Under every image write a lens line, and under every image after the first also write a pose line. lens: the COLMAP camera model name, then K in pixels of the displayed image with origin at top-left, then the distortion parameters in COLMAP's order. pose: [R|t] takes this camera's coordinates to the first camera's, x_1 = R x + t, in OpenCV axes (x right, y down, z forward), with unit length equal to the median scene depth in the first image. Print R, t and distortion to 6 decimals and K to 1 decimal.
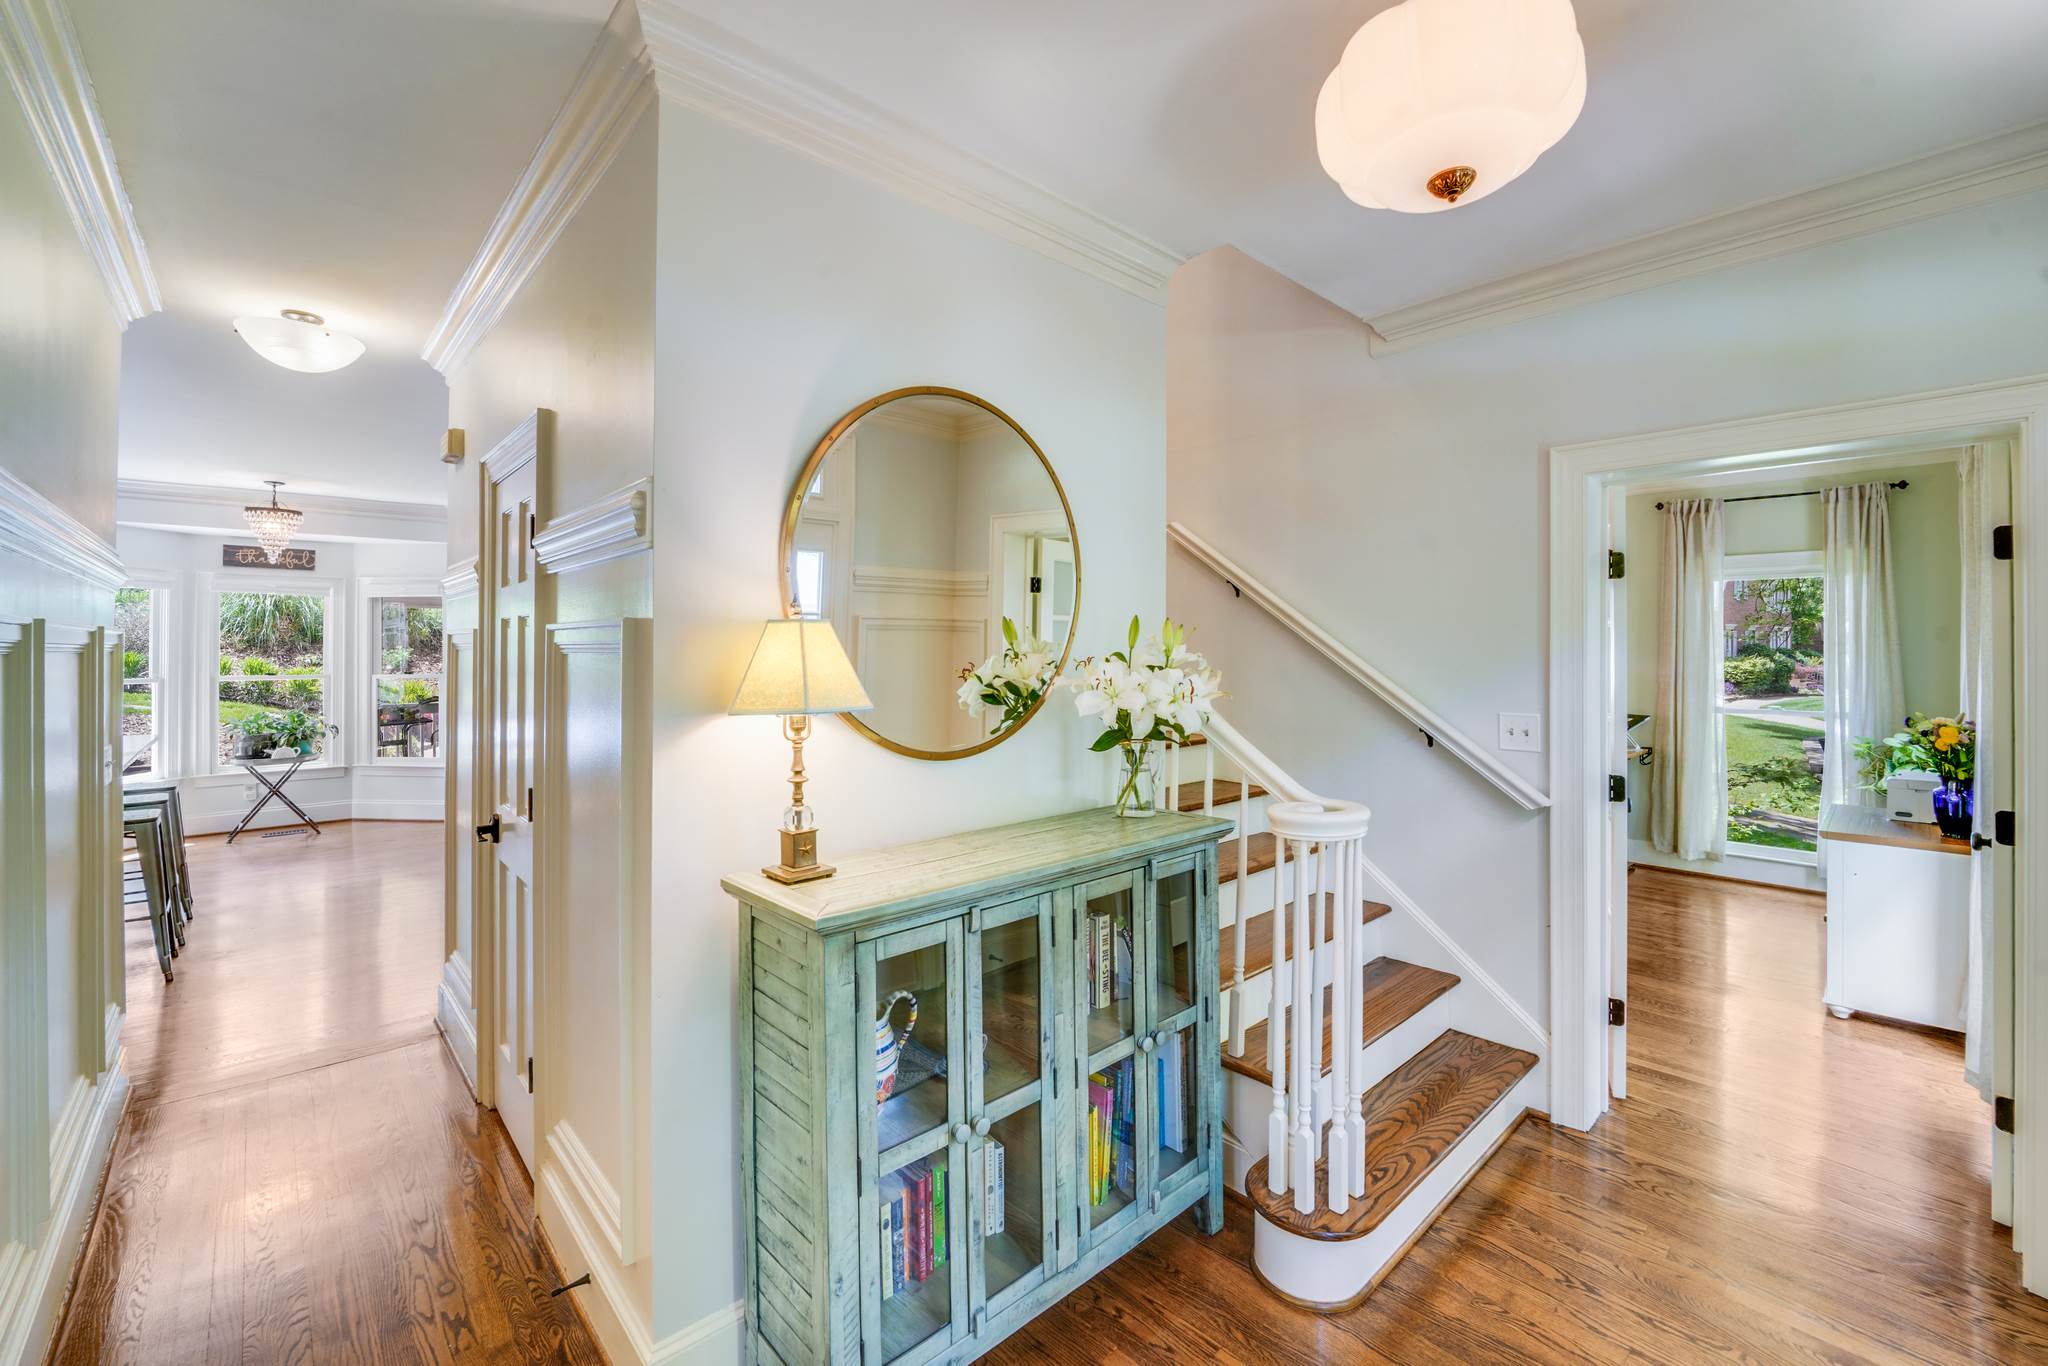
lens RADIAL K [[842.6, 0, 1055.1], [0, 842.6, 647.6], [0, 0, 1]] dist [-0.012605, -0.000768]
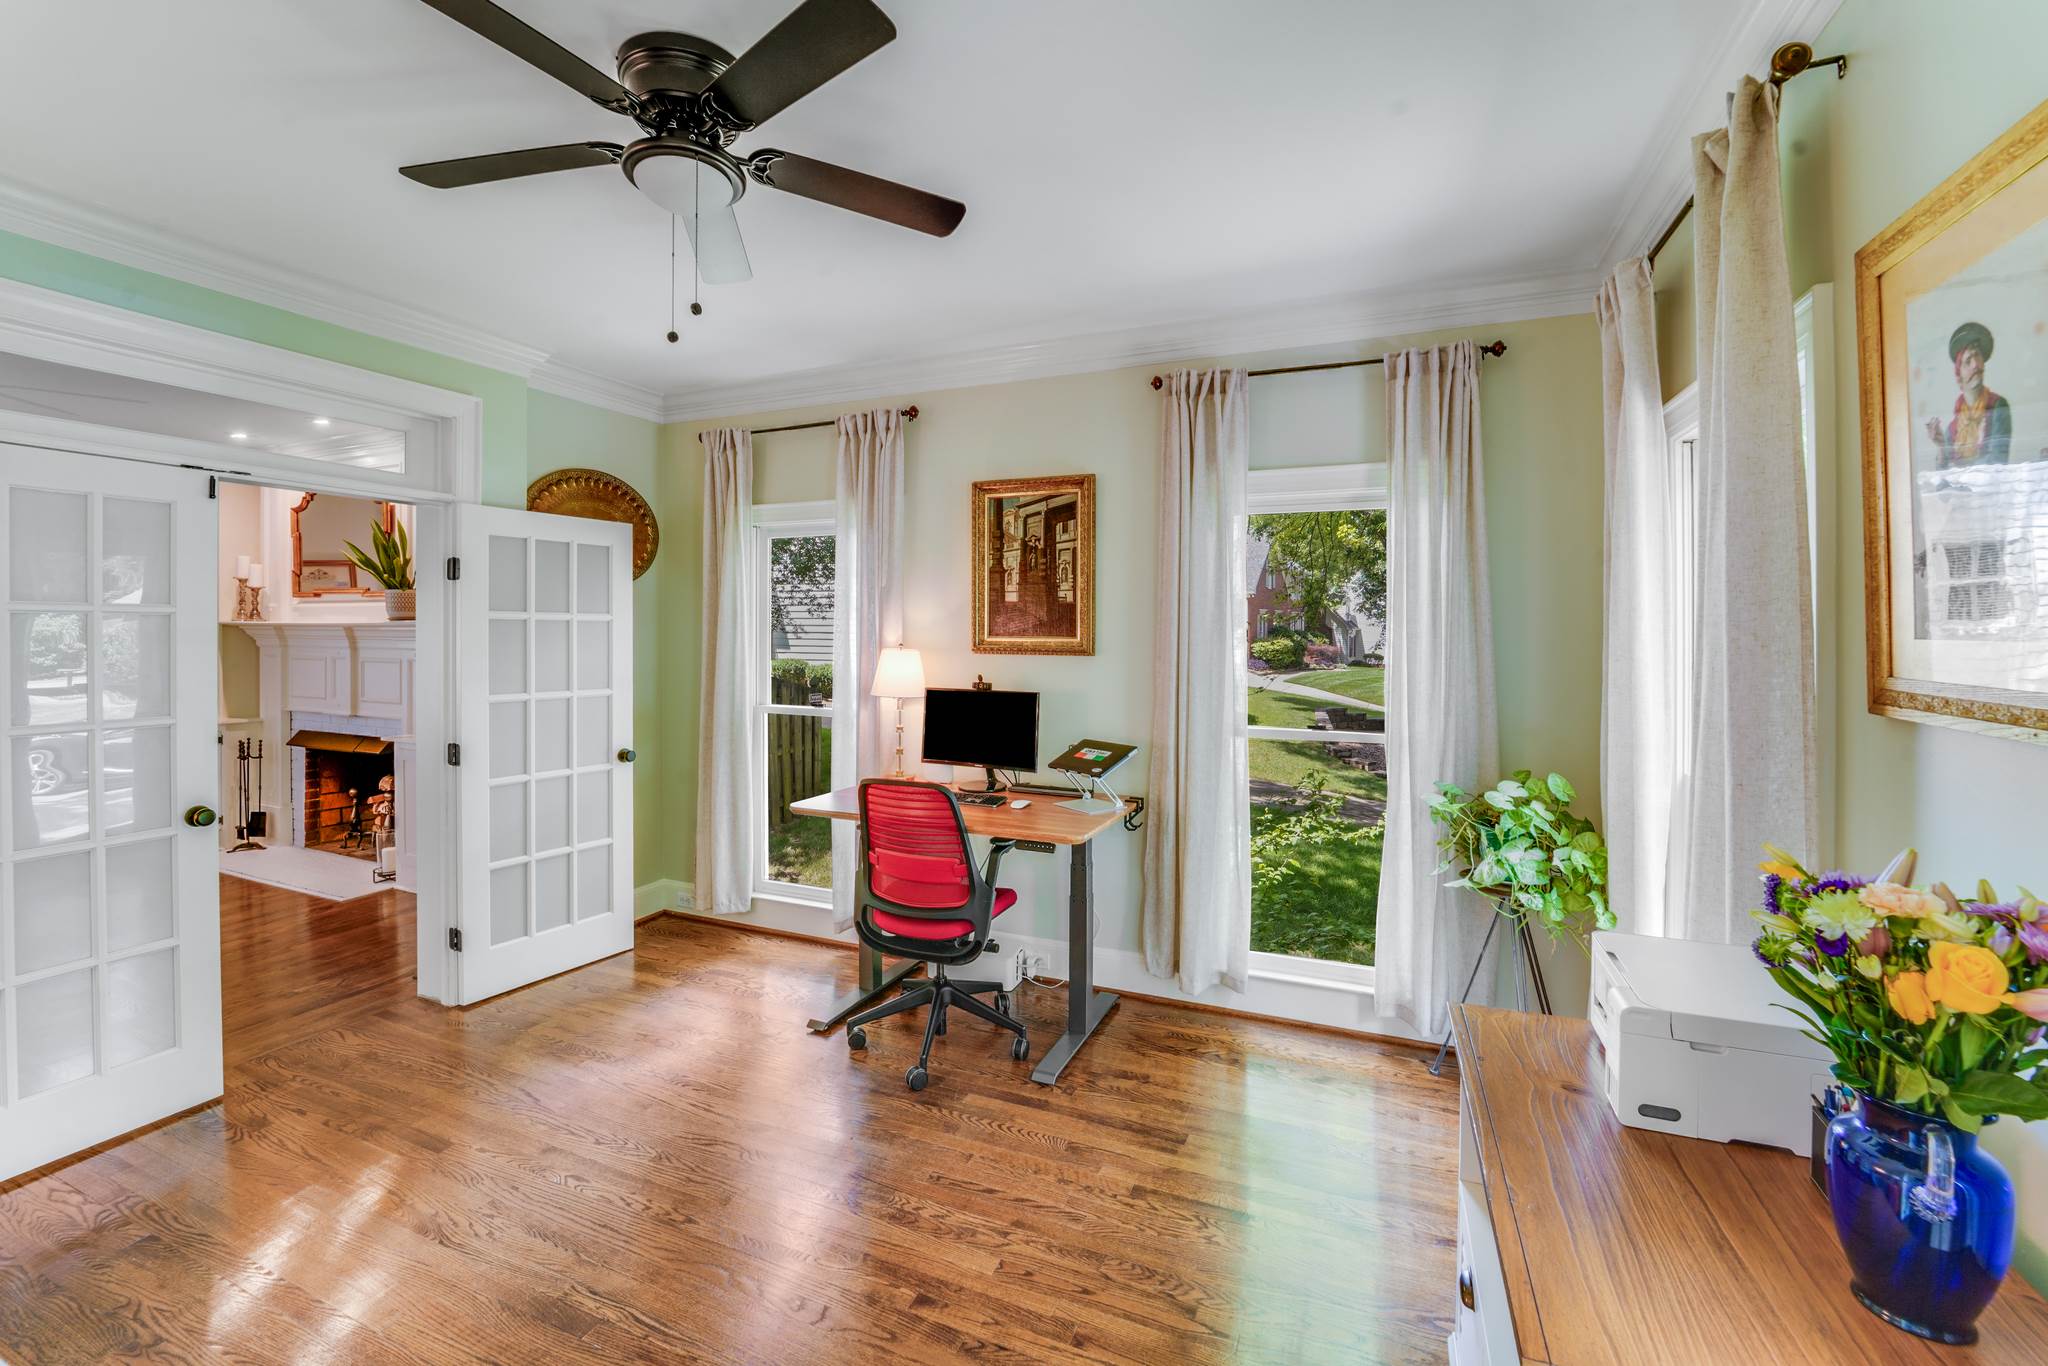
lens RADIAL K [[842.6, 0, 1015.1], [0, 842.6, 632.3], [0, 0, 1]] dist [-0.012605, -0.000768]
pose [[0.923703, 0.002558, 0.383100, 0.423341], [-0.004661, 0.999979, 0.004563, 0.002591], [-0.383080, -0.006000, 0.923696, 0.515298]]
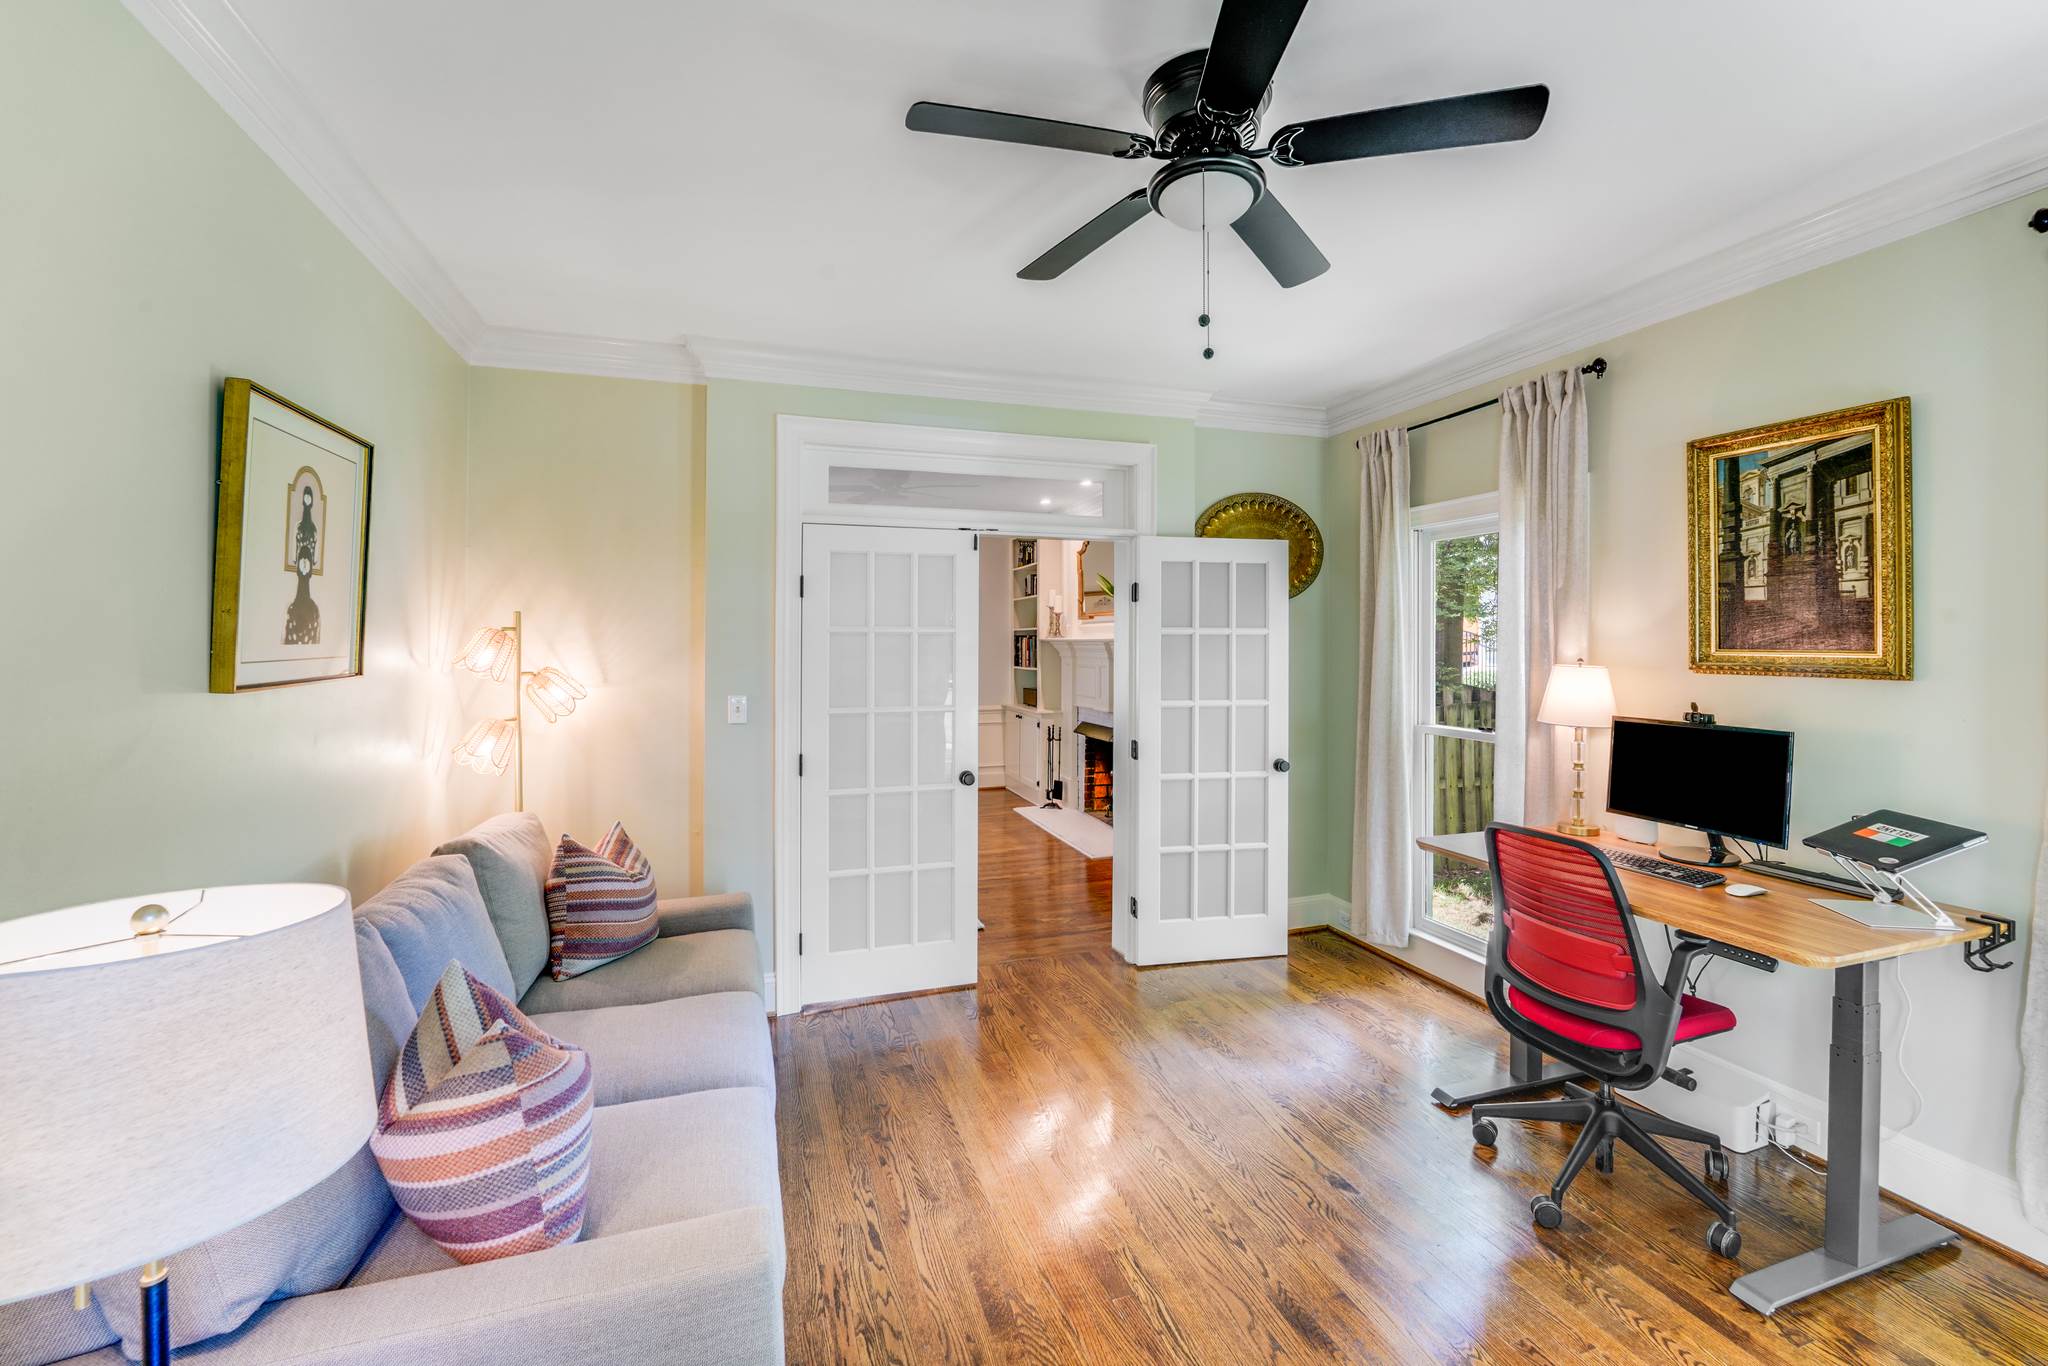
lens RADIAL K [[842.6, 0, 1032.7], [0, 842.6, 637.1], [0, 0, 1]] dist [-0.012605, -0.000768]
pose [[0.909647, -0.004313, -0.415361, 0.504308], [0.002429, 0.999984, -0.005063, 0.003134], [0.415376, 0.003597, 0.909643, 0.541726]]
